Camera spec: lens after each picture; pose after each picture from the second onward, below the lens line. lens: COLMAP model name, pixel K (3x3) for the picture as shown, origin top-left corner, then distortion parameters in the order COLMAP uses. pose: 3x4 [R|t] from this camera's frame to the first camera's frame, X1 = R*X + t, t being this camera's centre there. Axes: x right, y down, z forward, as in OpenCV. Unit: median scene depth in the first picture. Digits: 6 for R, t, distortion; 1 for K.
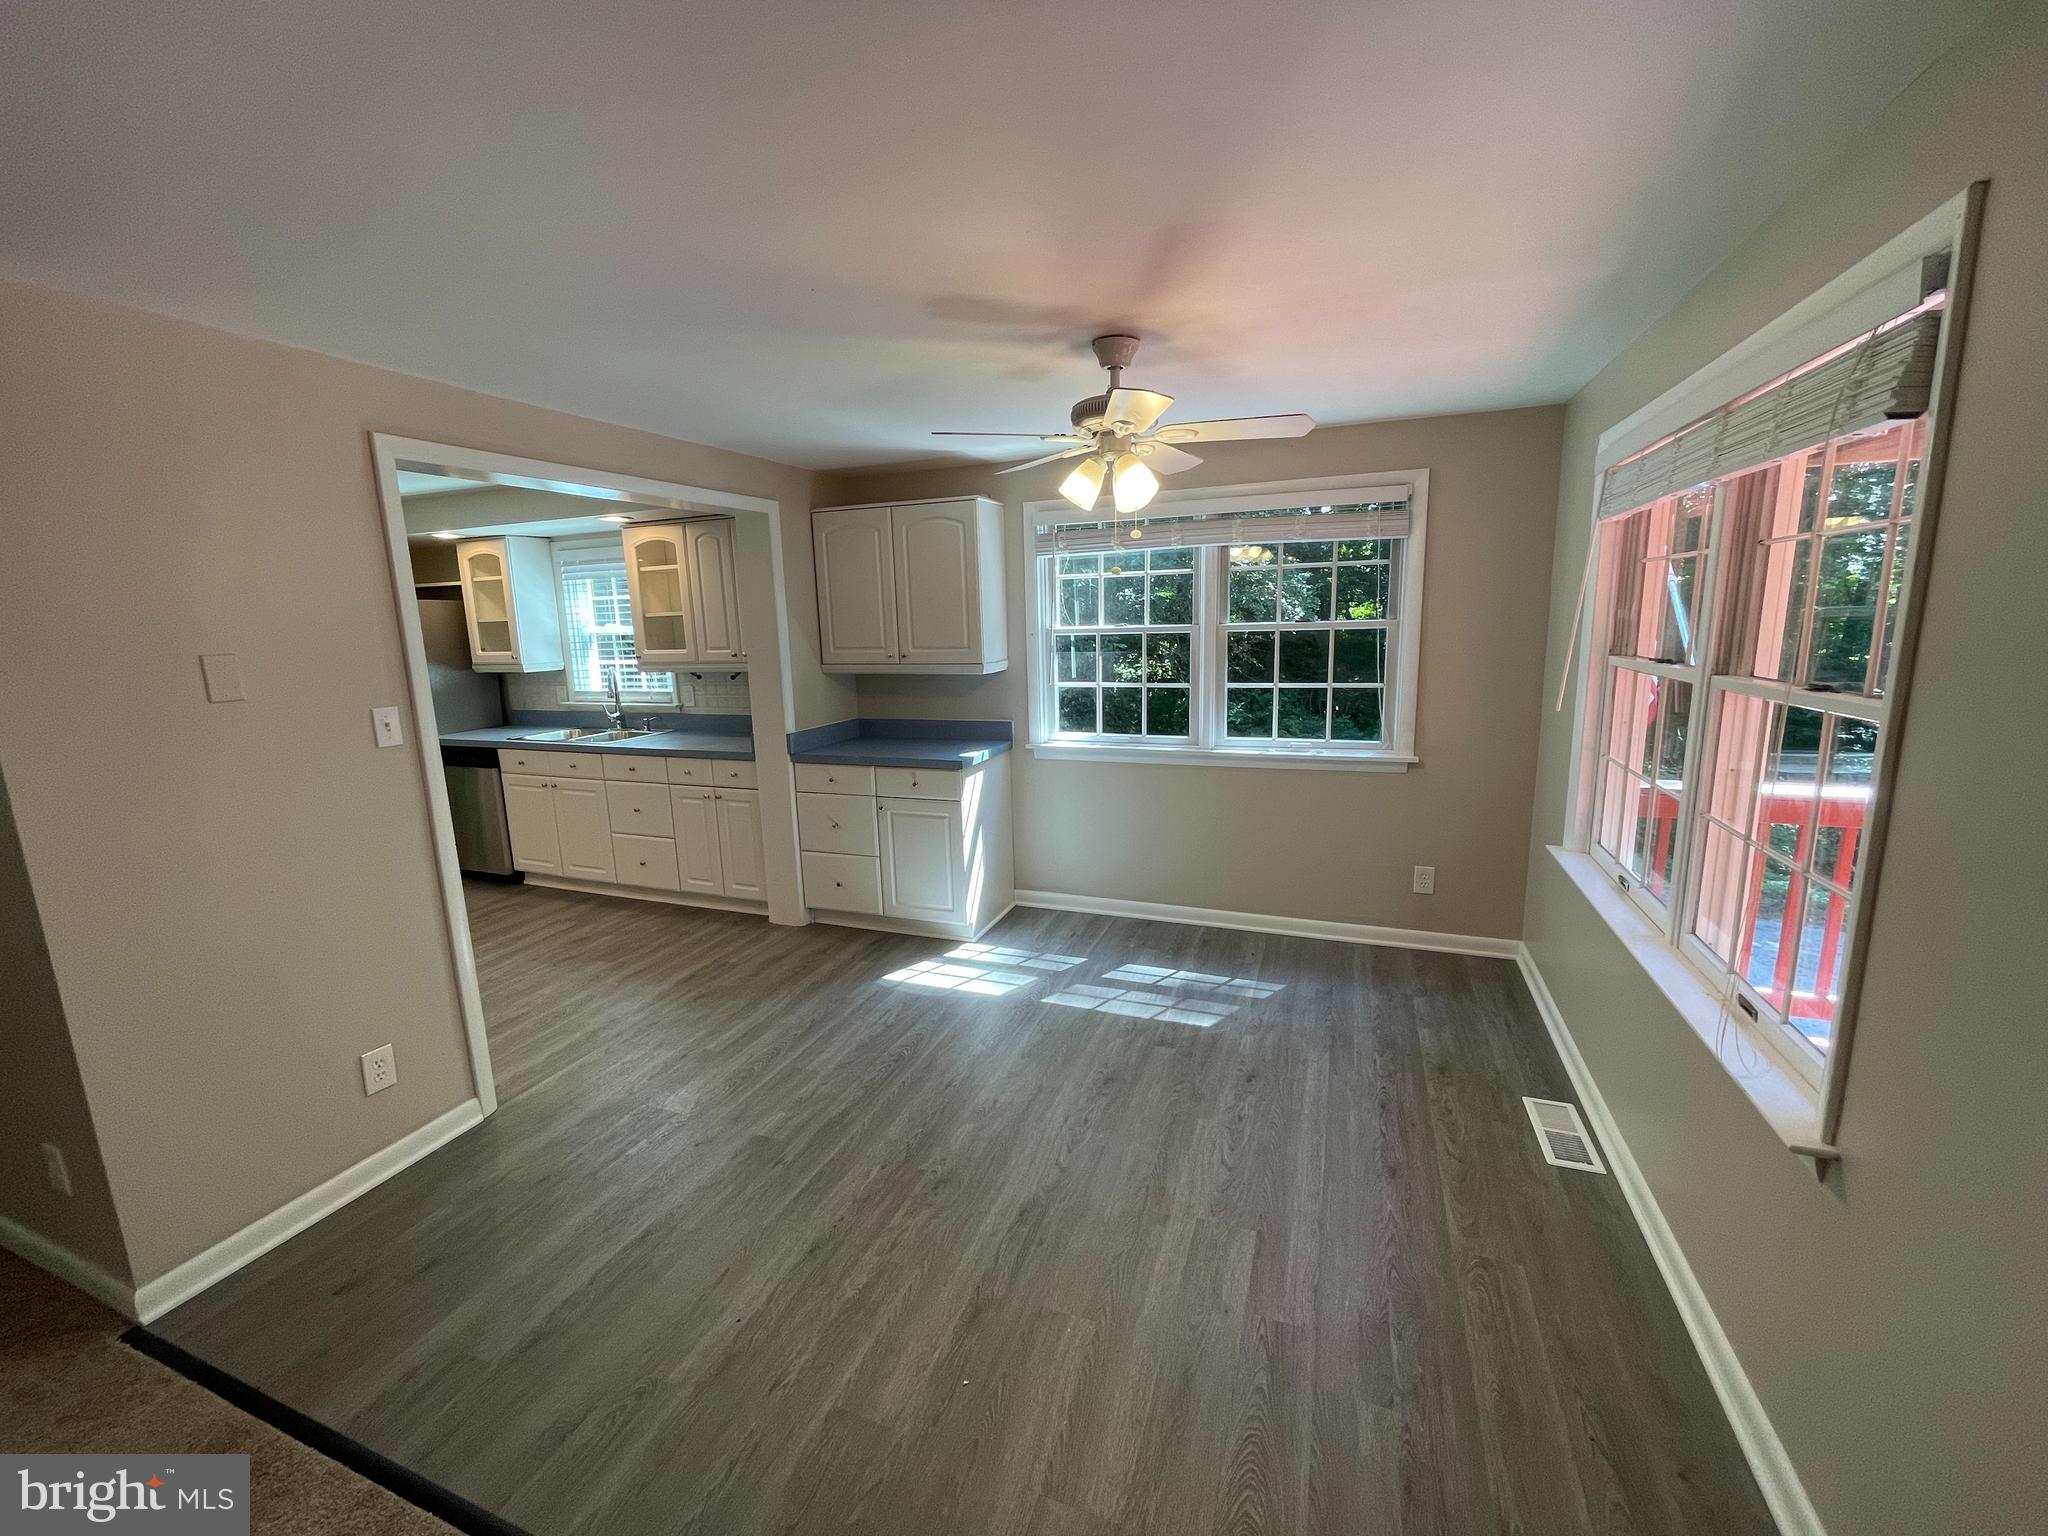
lens RADIAL K [[824.8, 0, 1016.8], [0, 824.8, 767.1], [0, 0, 1]] dist [-0.001838, -0.000094]
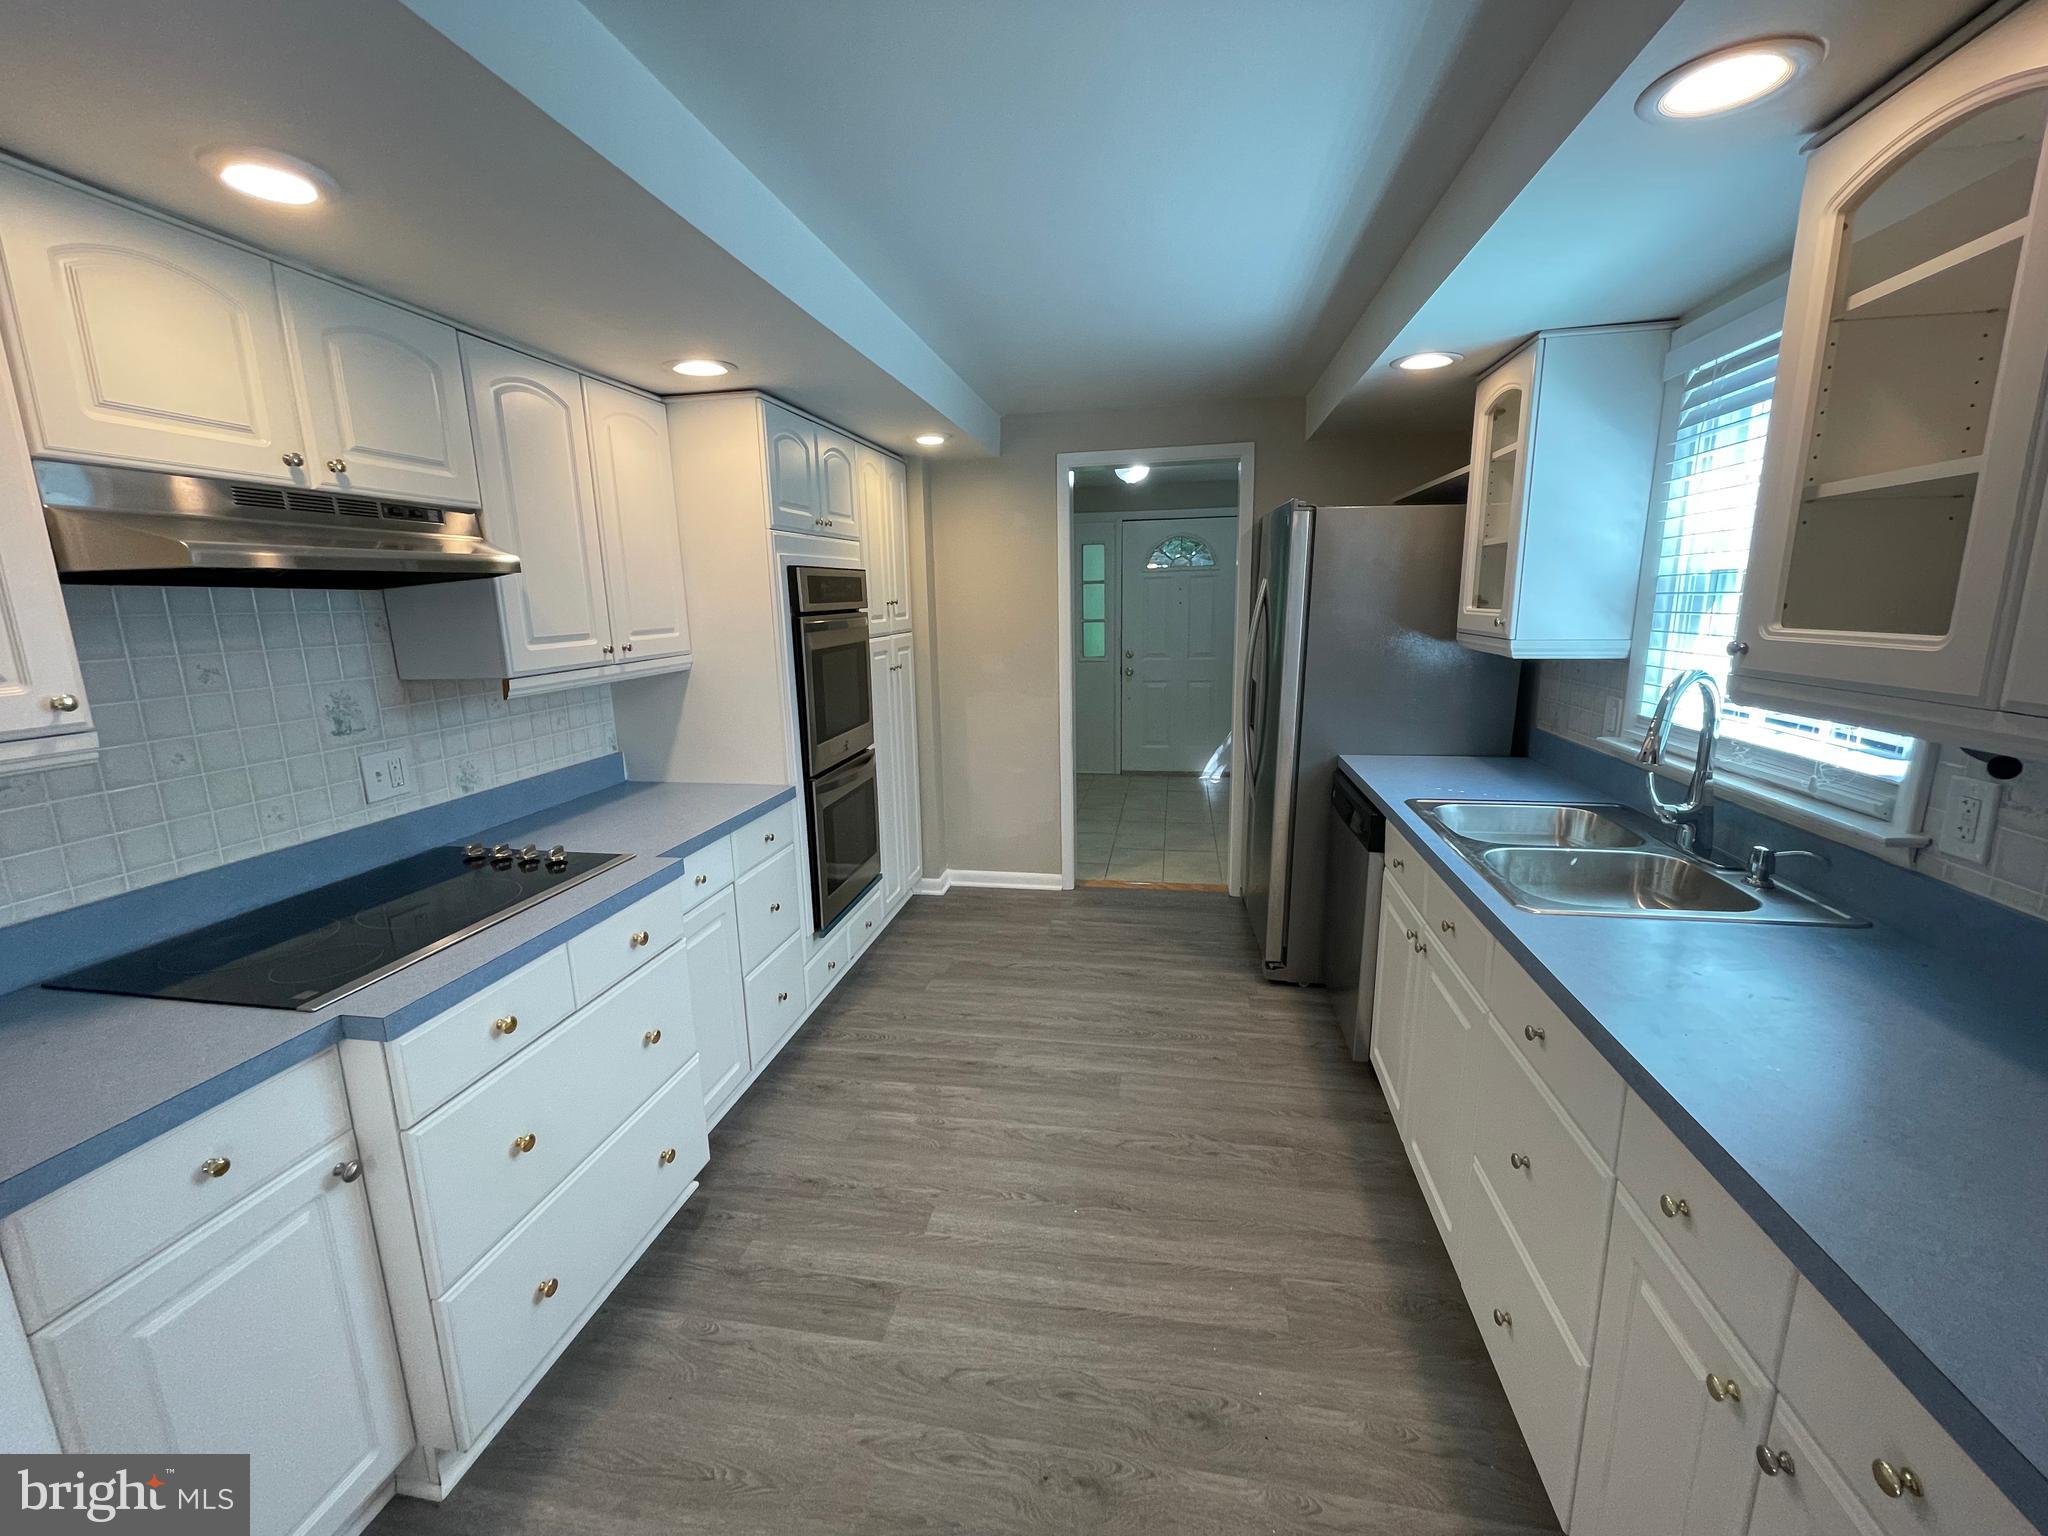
lens RADIAL K [[824.8, 0, 1016.8], [0, 824.8, 767.1], [0, 0, 1]] dist [-0.001838, -0.000094]
pose [[0.188254, 0.222890, -0.956494, -0.284992], [-0.161023, 0.967733, 0.193816, -0.135133], [0.968830, 0.117531, 0.218070, 0.871177]]
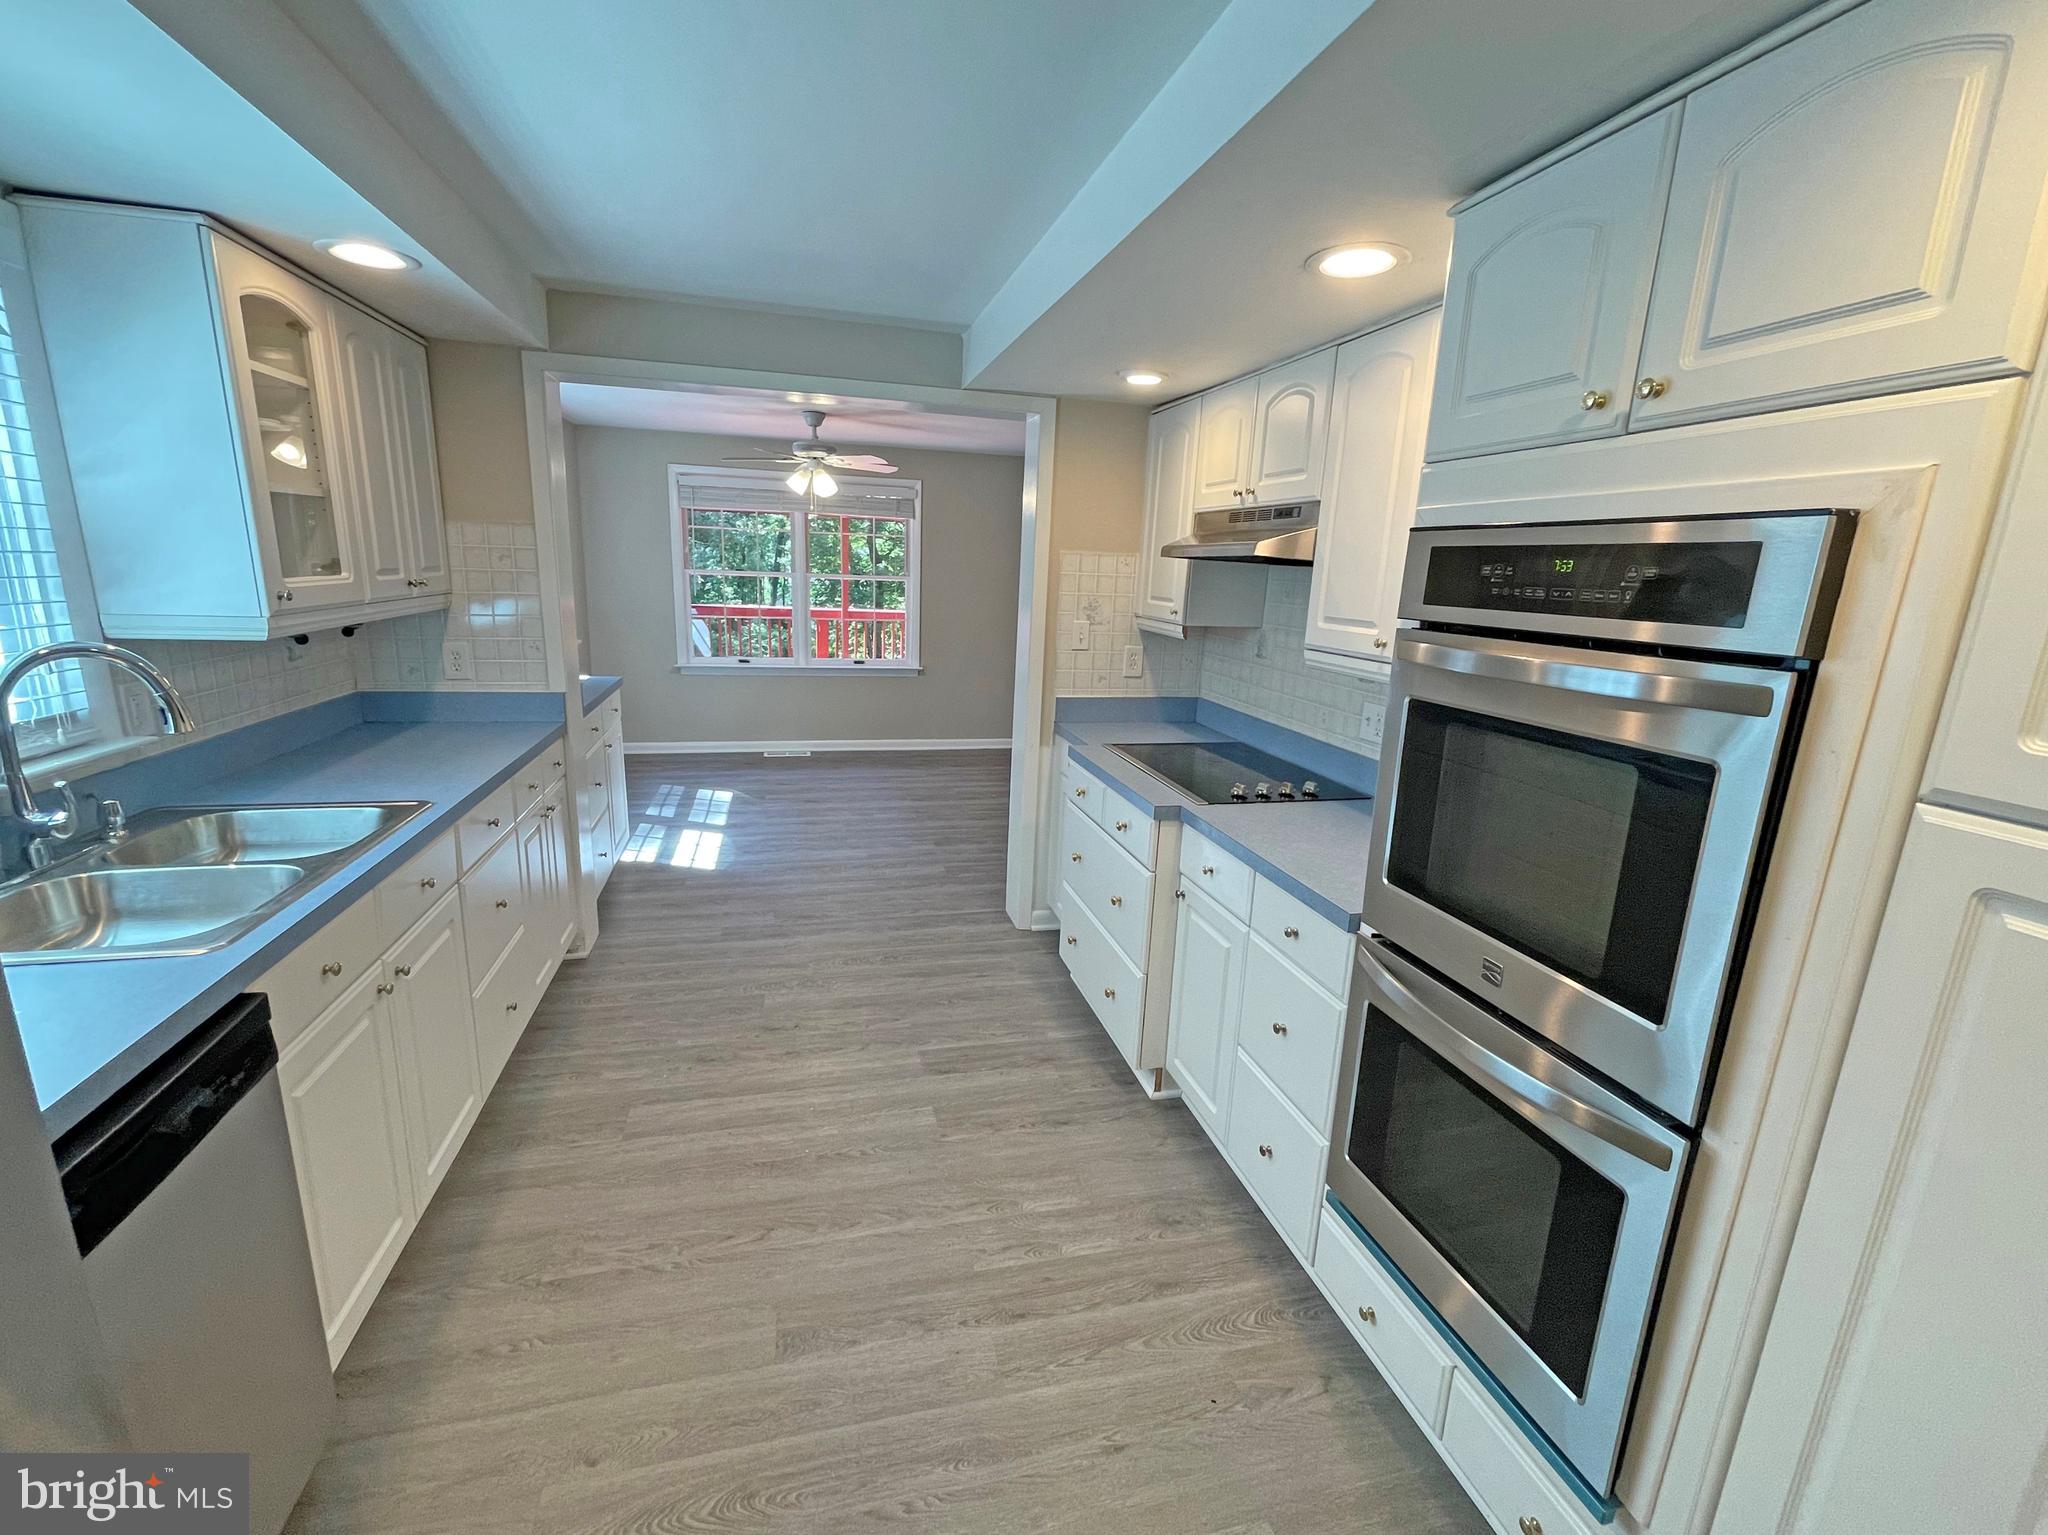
lens RADIAL K [[865.9, 0, 1024.0], [0, 865.9, 767.5], [0, 0, 1]] dist [-0.000268, -0.000085]
pose [[-0.592395, -0.183205, 0.784541, -1.216368], [0.122435, 0.942018, 0.312428, -0.174914], [-0.796290, 0.281136, -0.535616, 1.179525]]
